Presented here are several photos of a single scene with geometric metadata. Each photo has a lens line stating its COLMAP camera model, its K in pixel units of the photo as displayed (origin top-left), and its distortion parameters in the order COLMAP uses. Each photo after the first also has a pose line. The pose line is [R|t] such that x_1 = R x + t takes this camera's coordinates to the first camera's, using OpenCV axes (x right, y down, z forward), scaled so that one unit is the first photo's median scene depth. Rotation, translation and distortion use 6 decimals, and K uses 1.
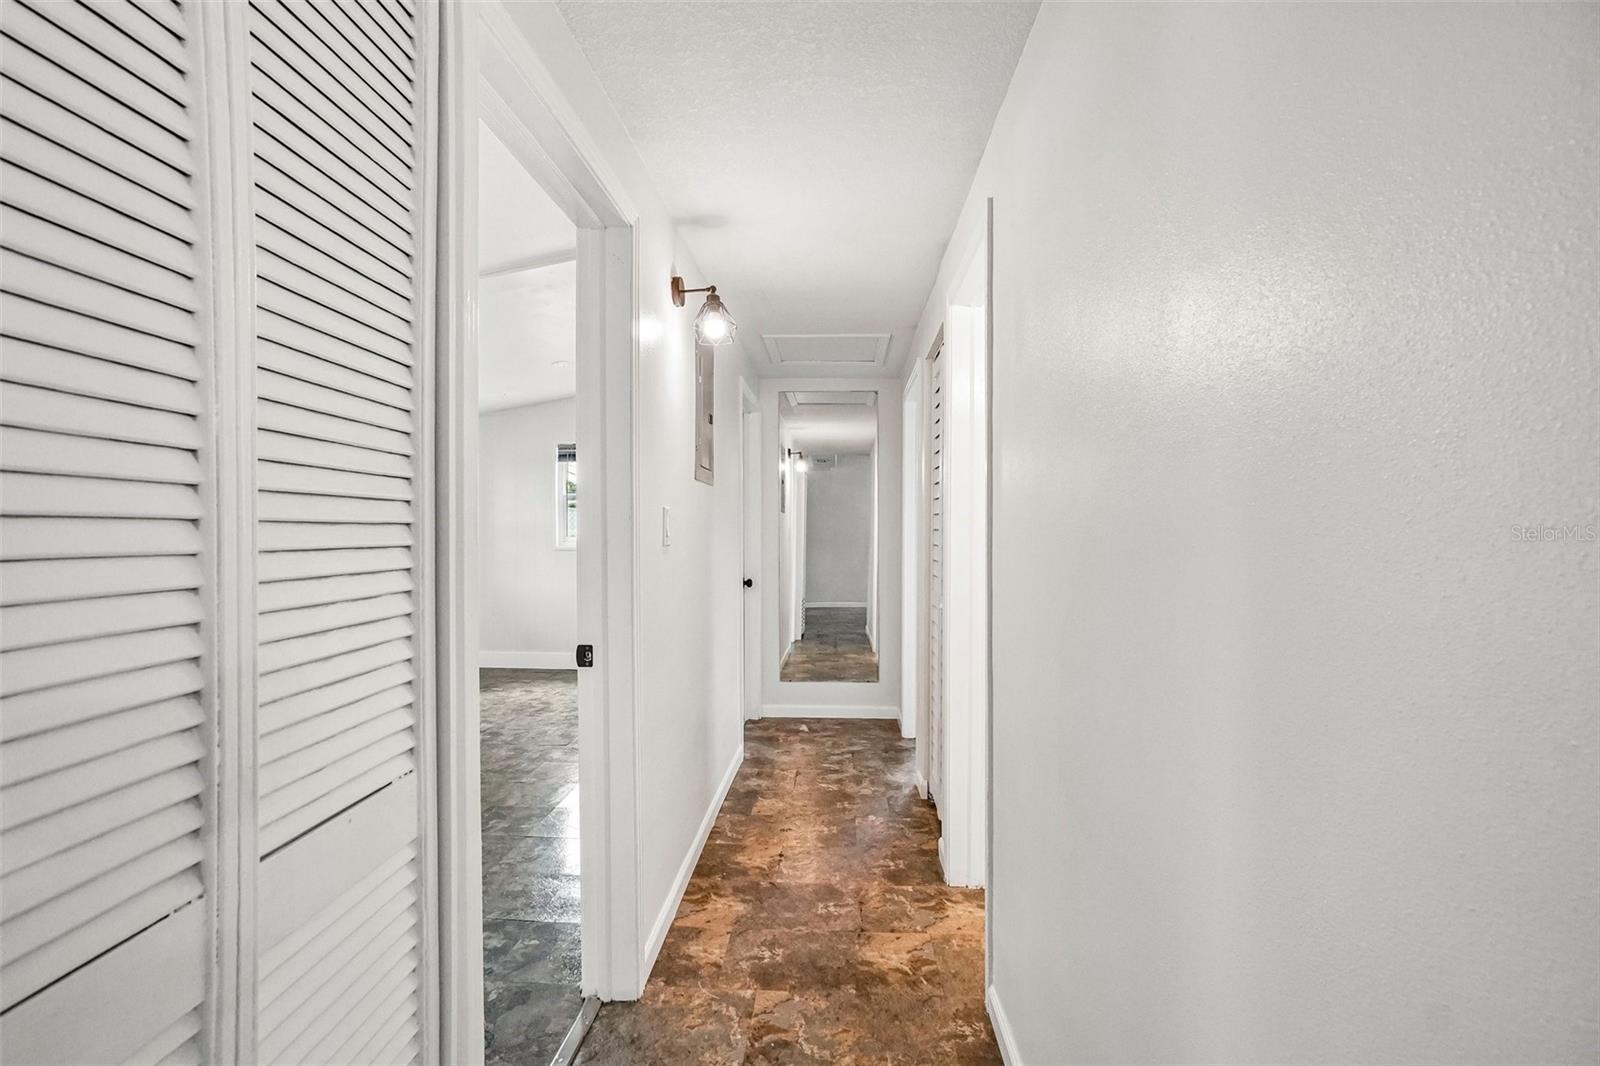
lens RADIAL K [[714.3, 0, 804.1], [0, 714.3, 534.5], [0, 0, 1]] dist [-0.065894, 0.024962]
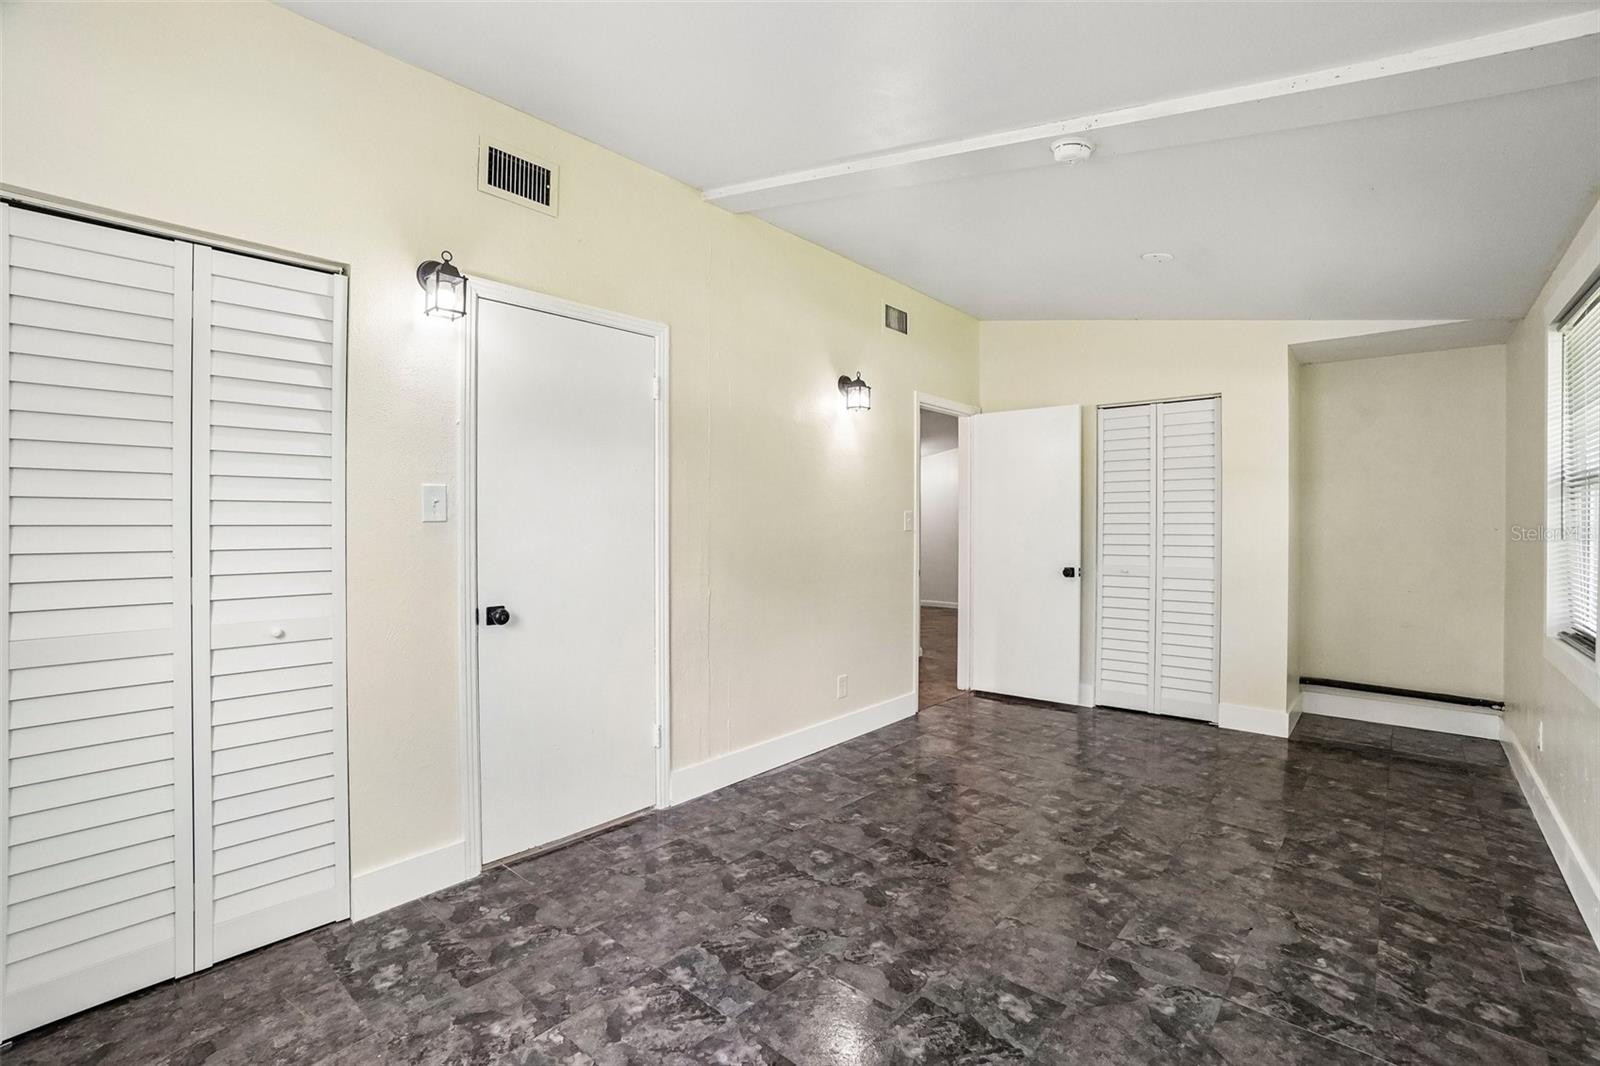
lens RADIAL K [[707.0, 0, 805.8], [0, 707.0, 525.1], [0, 0, 1]] dist [-0.061265, 0.023301]
pose [[-0.789755, -0.000907, 0.613422, -0.667312], [0.003031, 0.999981, 0.005382, -0.003147], [-0.613415, 0.006110, -0.789737, 1.396143]]
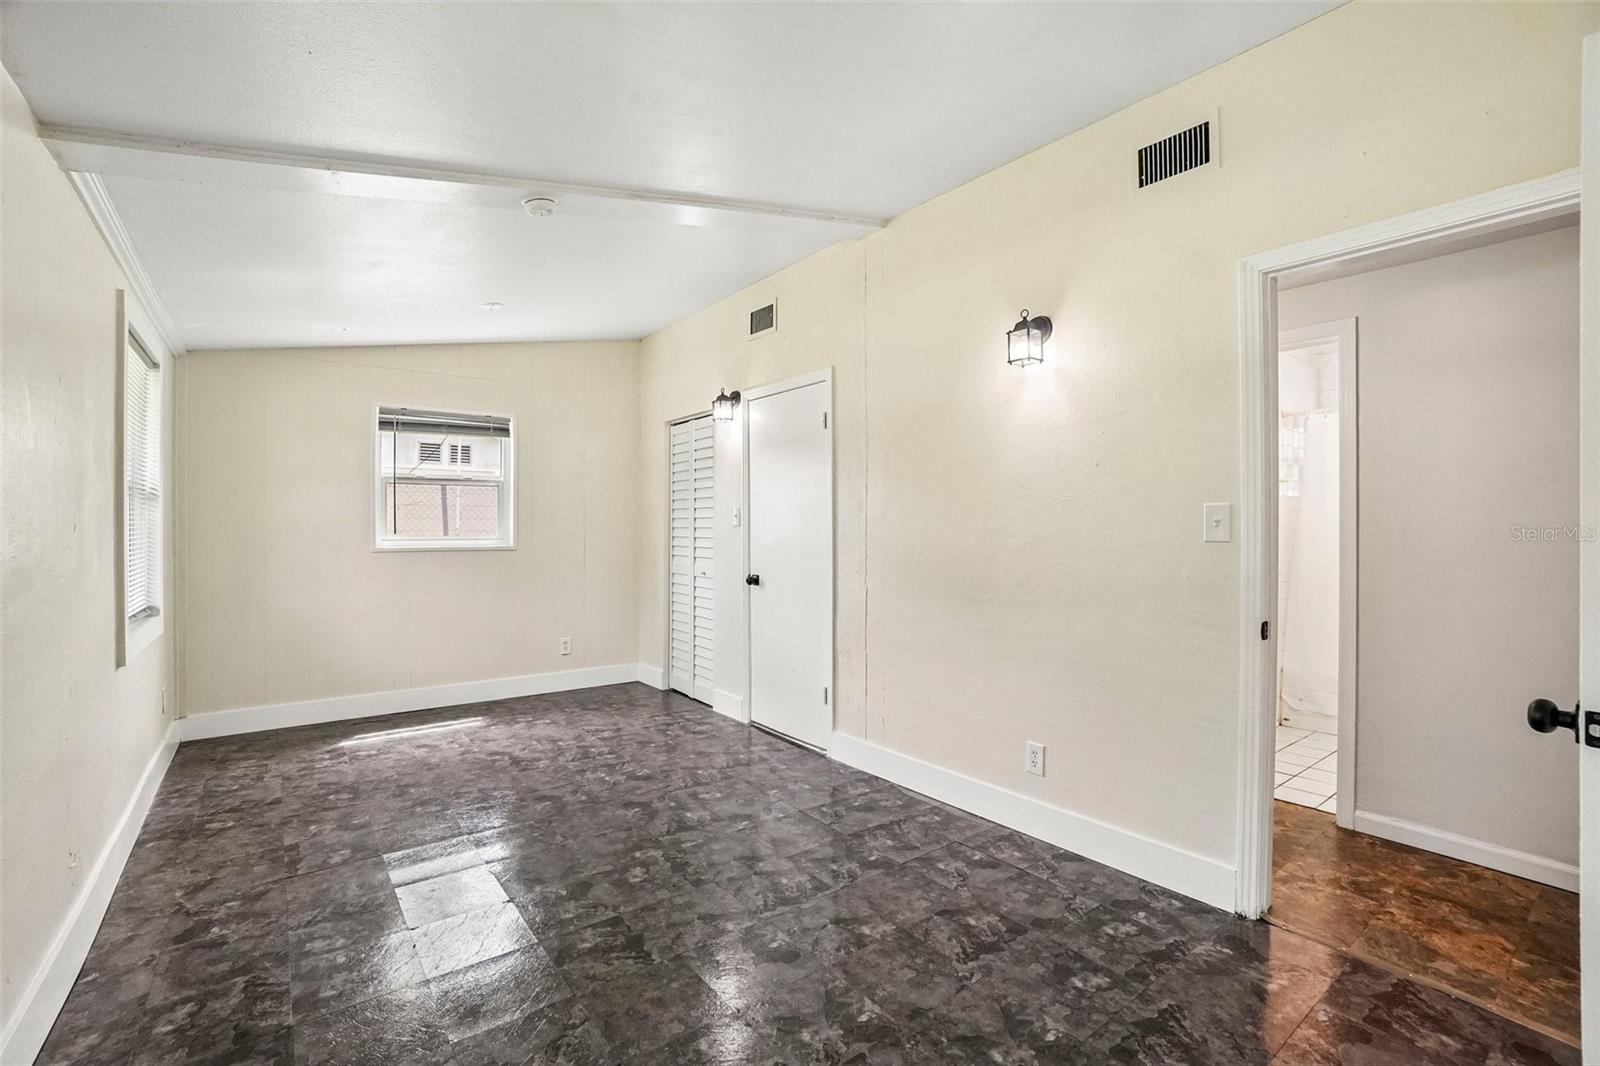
lens RADIAL K [[710.1, 0, 799.0], [0, 710.1, 527.6], [0, 0, 1]] dist [-0.062016, 0.023814]
pose [[0.760114, 0.000381, 0.649790, -0.726952], [0.003010, 0.999987, -0.004108, 0.002128], [-0.649783, 0.005078, 0.760103, 0.268789]]
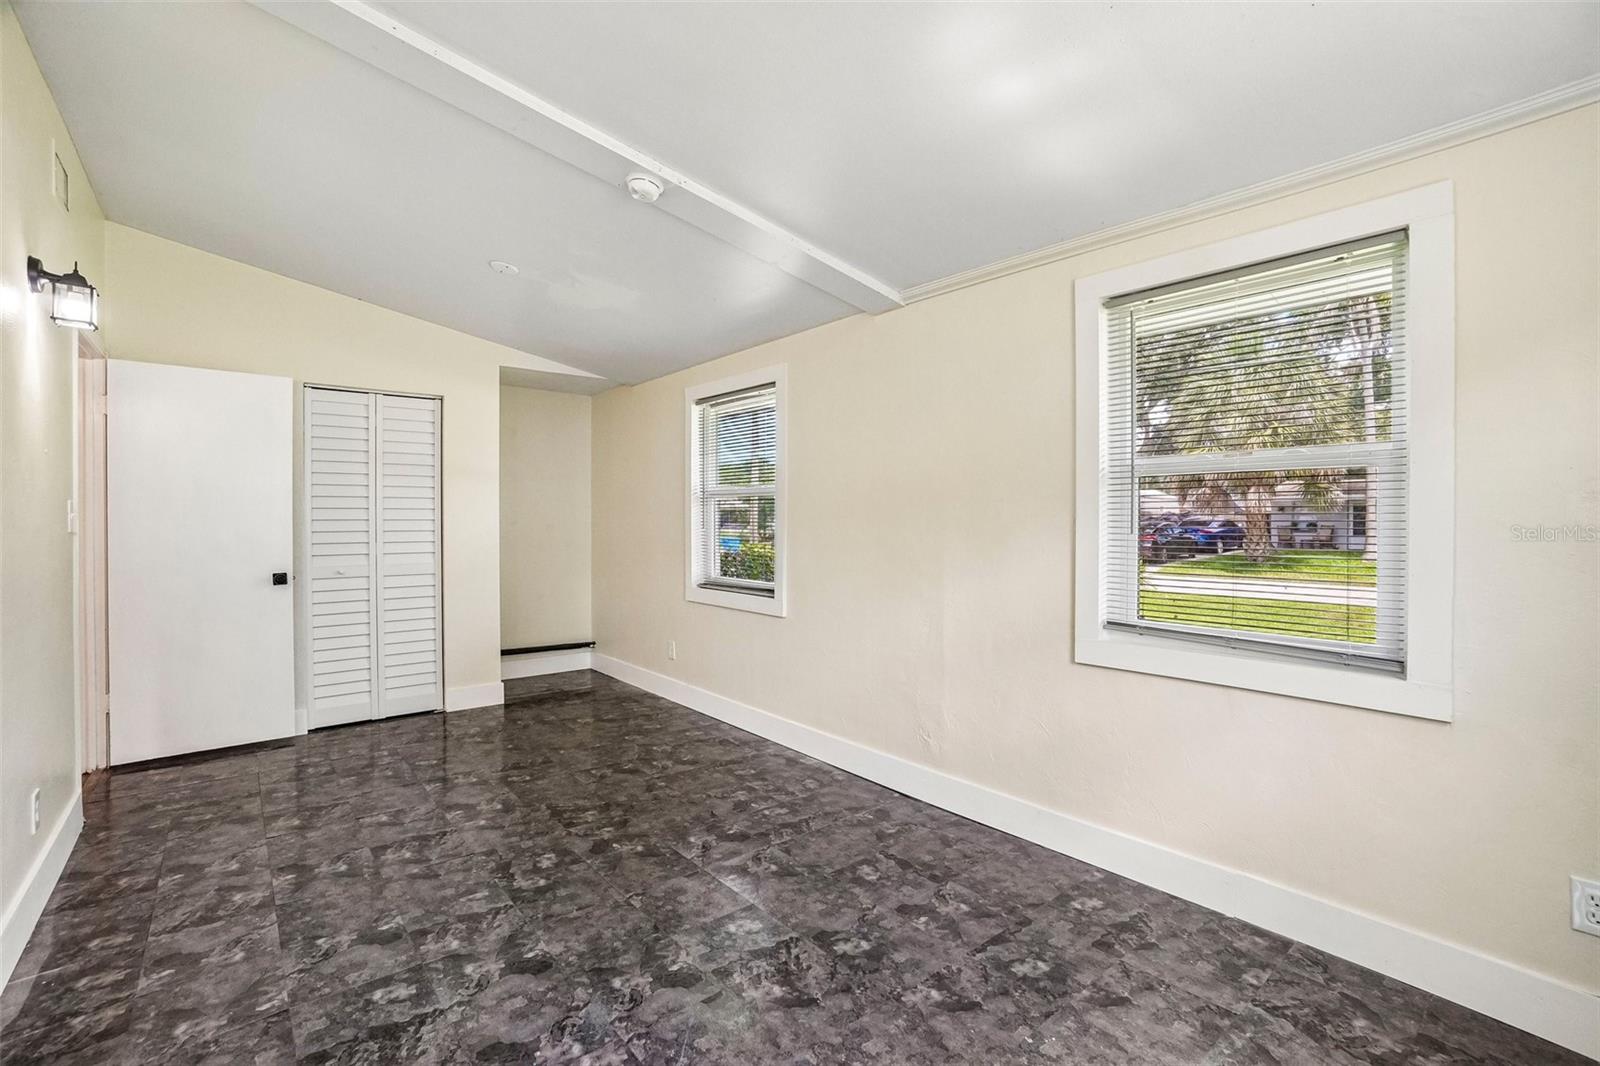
lens RADIAL K [[705.0, 0, 793.3], [0, 705.0, 527.9], [0, 0, 1]] dist [-0.061429, 0.022790]
pose [[-0.735967, 0.007734, -0.676973, -0.206301], [-0.003148, 0.999885, 0.014845, -0.003511], [0.677010, 0.013056, -0.735858, 1.378816]]
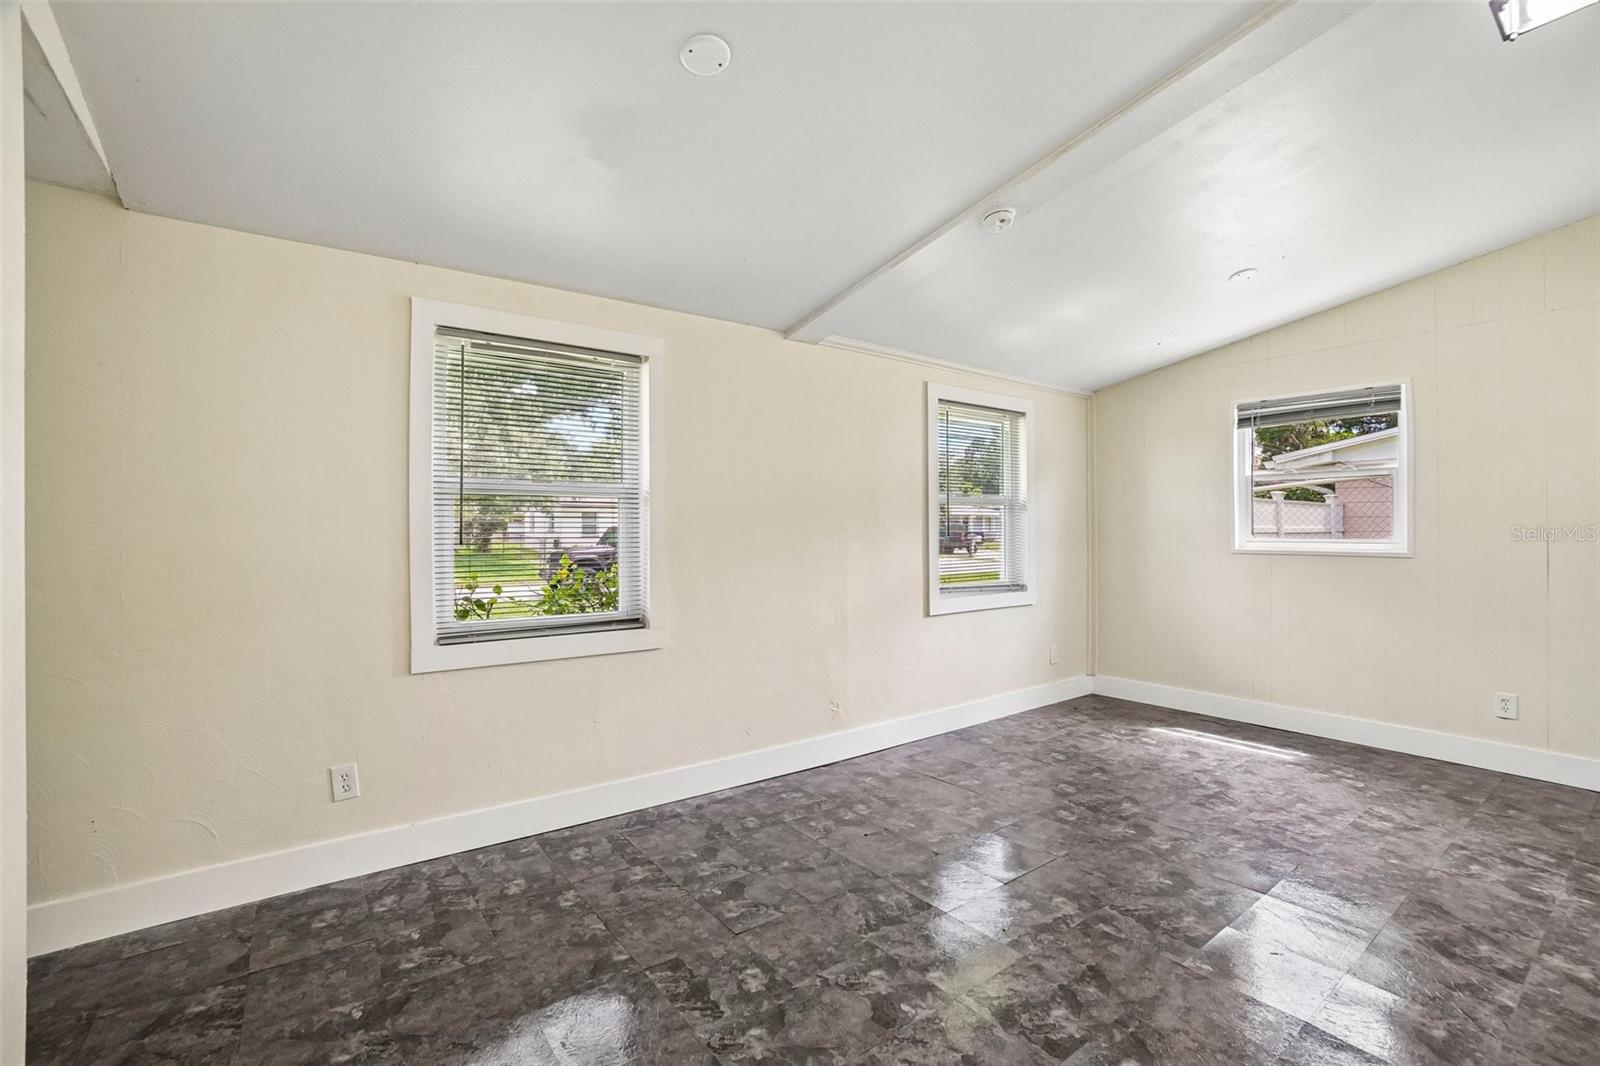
lens RADIAL K [[710.1, 0, 799.0], [0, 710.1, 527.6], [0, 0, 1]] dist [-0.062016, 0.023814]
pose [[0.638974, -0.003047, -0.769223, -0.141459], [-0.002077, 0.999982, -0.005686, 0.001762], [0.769226, 0.005231, 0.638956, 0.330373]]
